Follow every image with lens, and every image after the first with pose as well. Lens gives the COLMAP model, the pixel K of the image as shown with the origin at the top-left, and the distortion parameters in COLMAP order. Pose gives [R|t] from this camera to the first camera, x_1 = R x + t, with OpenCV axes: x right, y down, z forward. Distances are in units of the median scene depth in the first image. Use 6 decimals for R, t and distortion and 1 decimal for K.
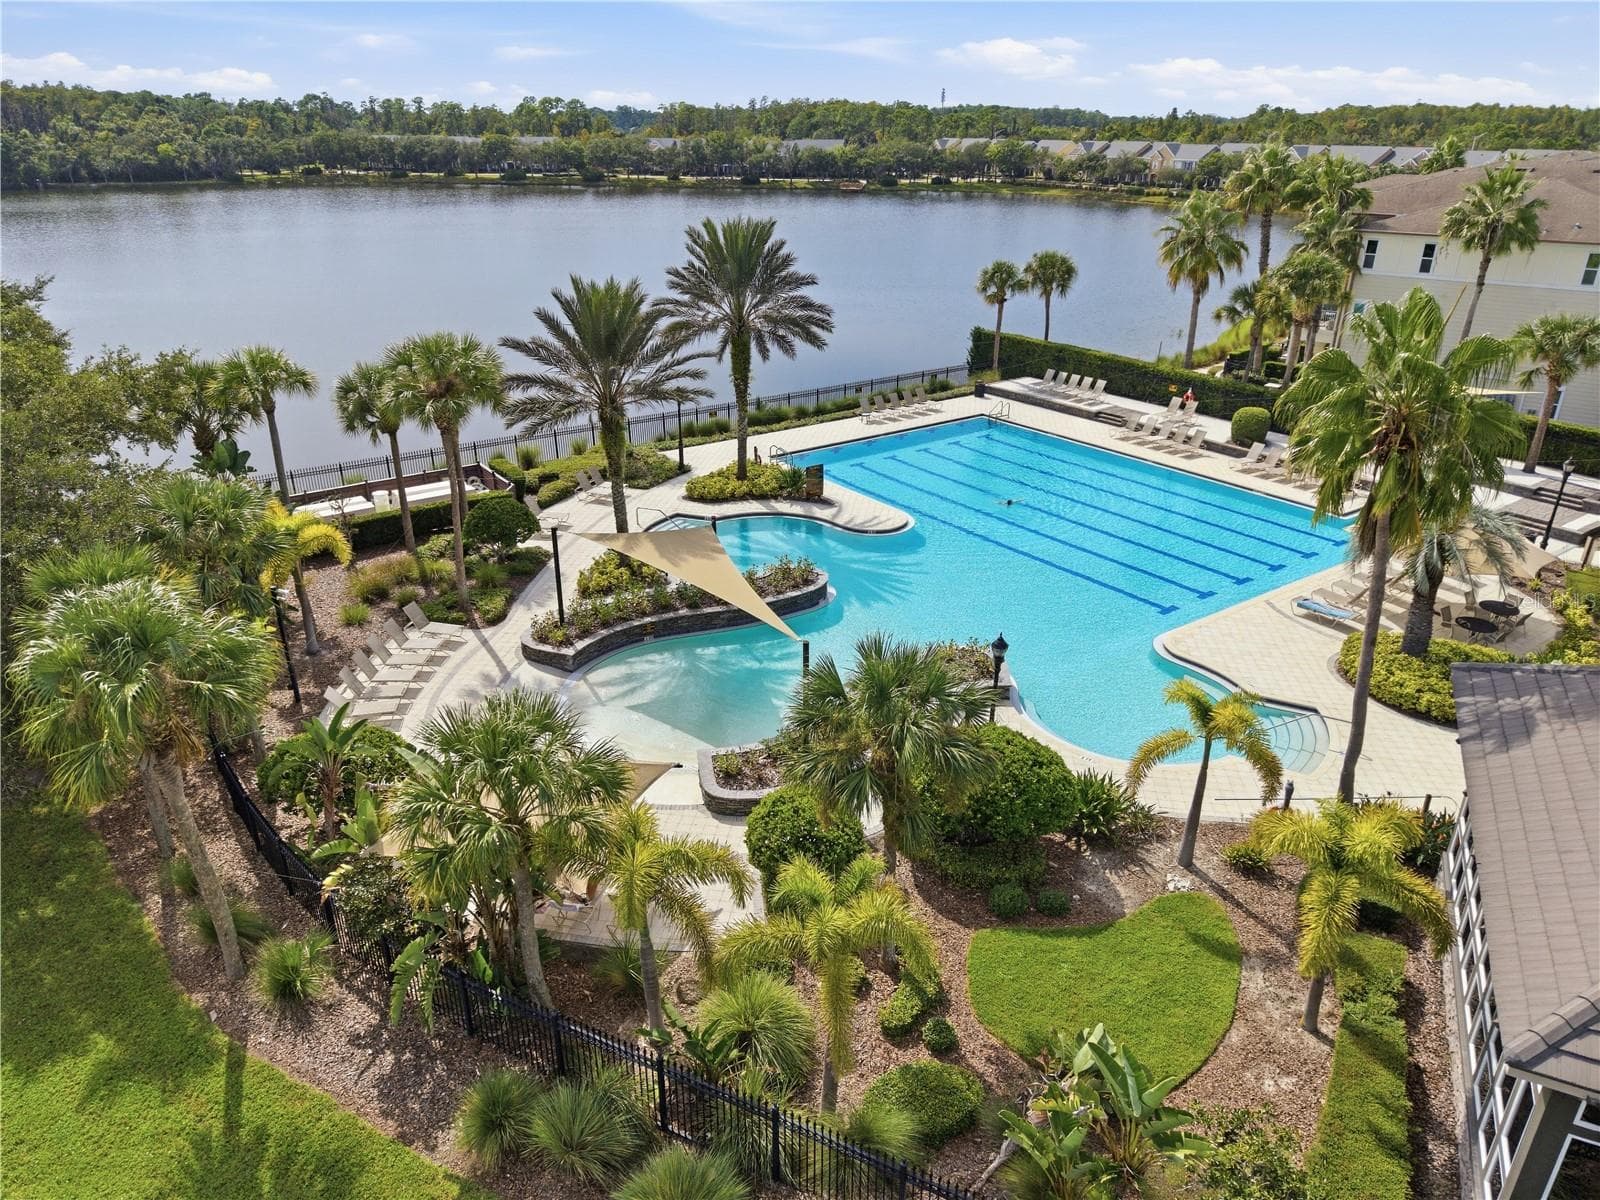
lens RADIAL K [[1072.3, 0, 794.5], [0, 1072.3, 600.1], [0, 0, 1]] dist [0.010404, -0.002687]
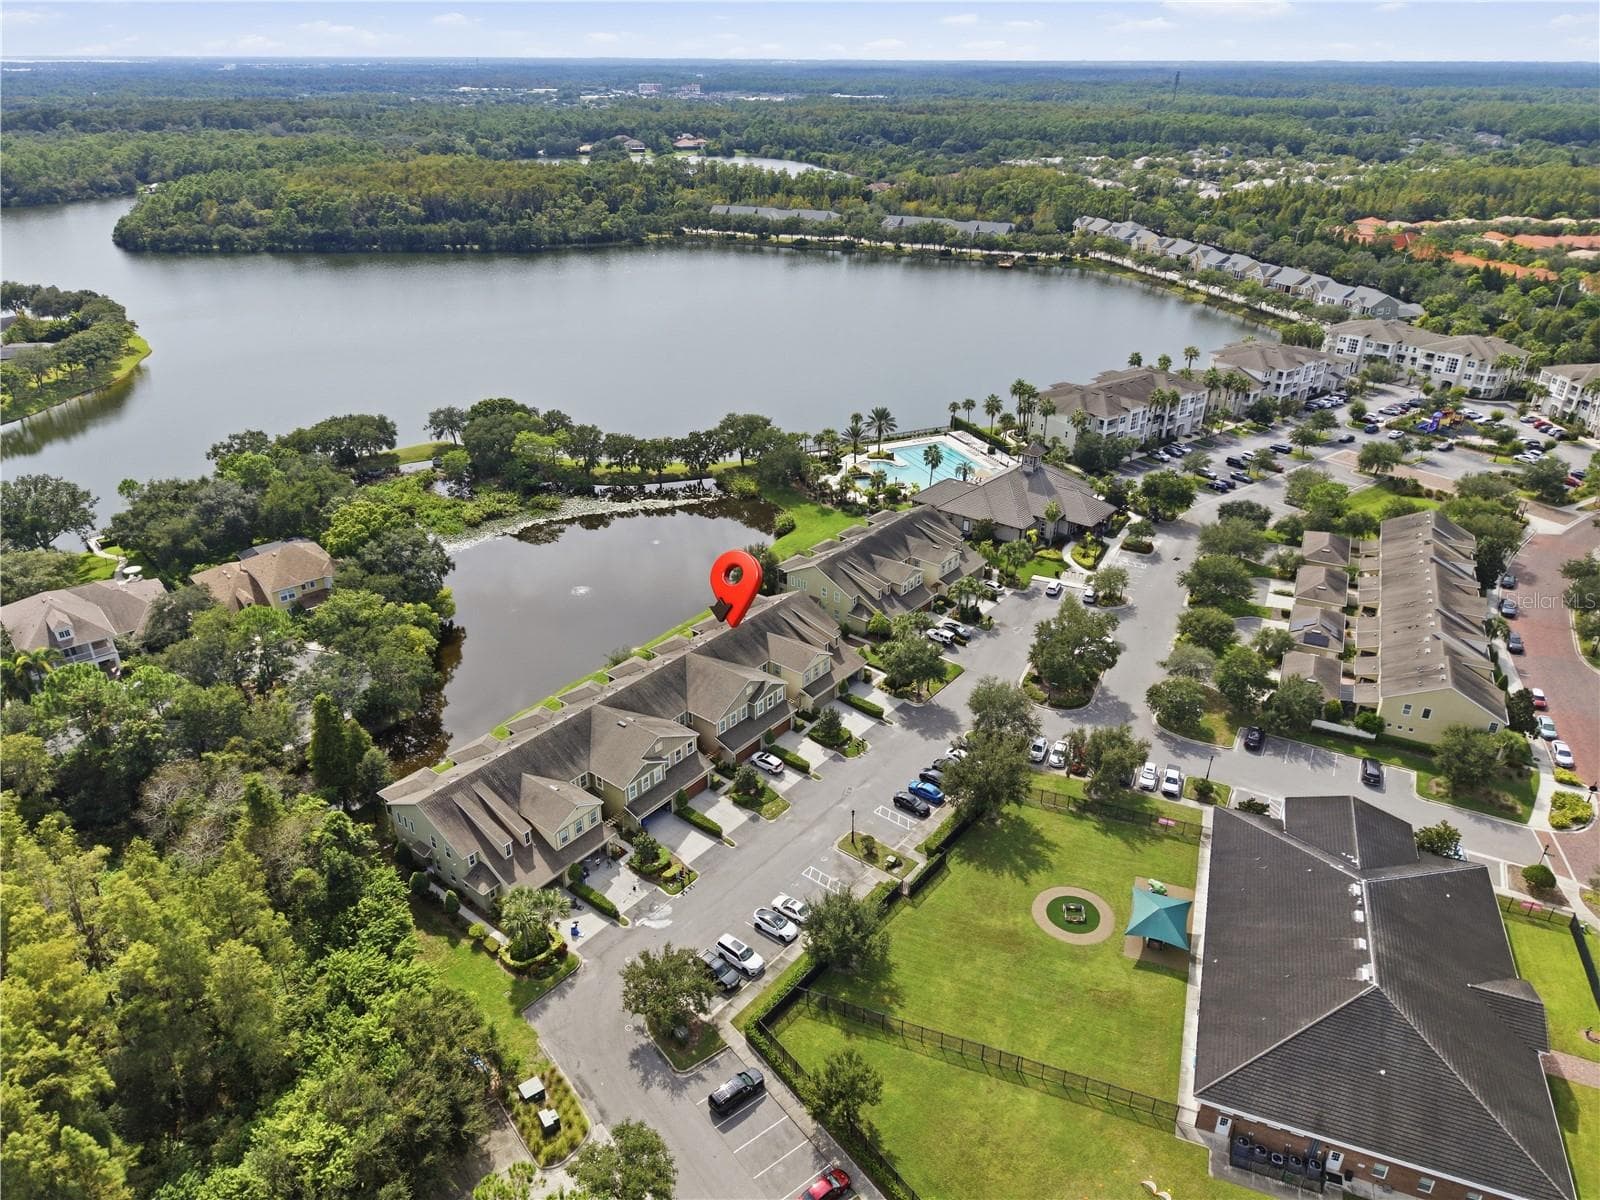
lens RADIAL K [[1072.3, 0, 794.5], [0, 1072.3, 600.1], [0, 0, 1]] dist [0.010404, -0.002687]
pose [[0.977300, 0.094890, -0.189421, 0.600651], [-0.084746, 0.994536, 0.060968, 0.305076], [0.194171, -0.043531, 0.980001, -4.179151]]
